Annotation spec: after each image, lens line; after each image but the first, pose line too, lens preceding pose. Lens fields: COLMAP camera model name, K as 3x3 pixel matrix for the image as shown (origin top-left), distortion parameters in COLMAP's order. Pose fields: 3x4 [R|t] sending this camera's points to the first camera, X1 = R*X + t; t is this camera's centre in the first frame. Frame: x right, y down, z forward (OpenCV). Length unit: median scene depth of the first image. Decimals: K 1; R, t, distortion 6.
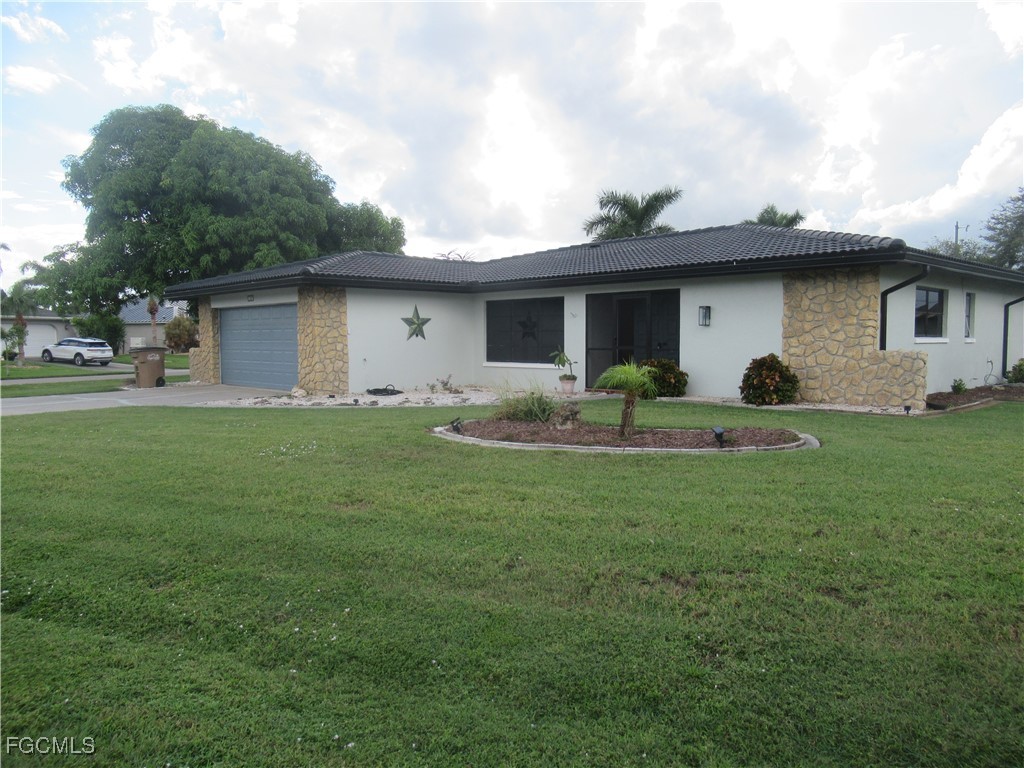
lens RADIAL K [[754.8, 0, 512.0], [0, 754.8, 384.0], [0, 0, 1]] dist [0.010825, 0.004038]
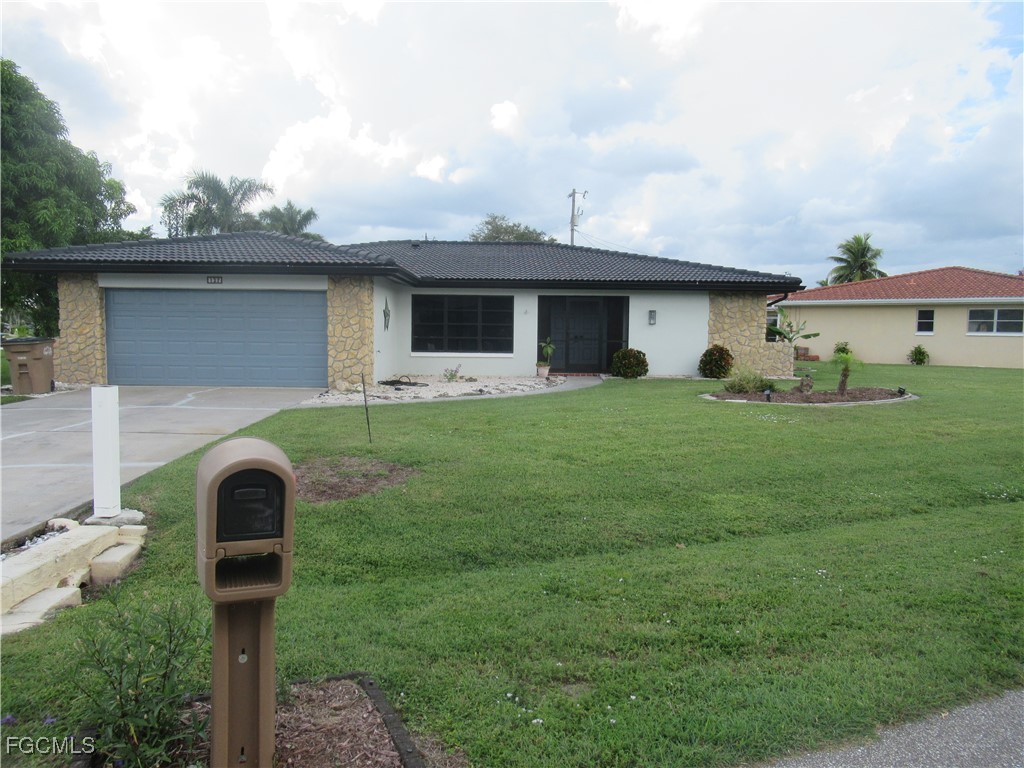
lens RADIAL K [[754.8, 0, 512.0], [0, 754.8, 384.0], [0, 0, 1]] dist [0.010825, 0.004038]
pose [[0.678358, -0.042860, 0.733481, -0.903589], [0.031555, 0.999075, 0.029197, -0.015771], [-0.734054, 0.003339, 0.679083, 0.237323]]
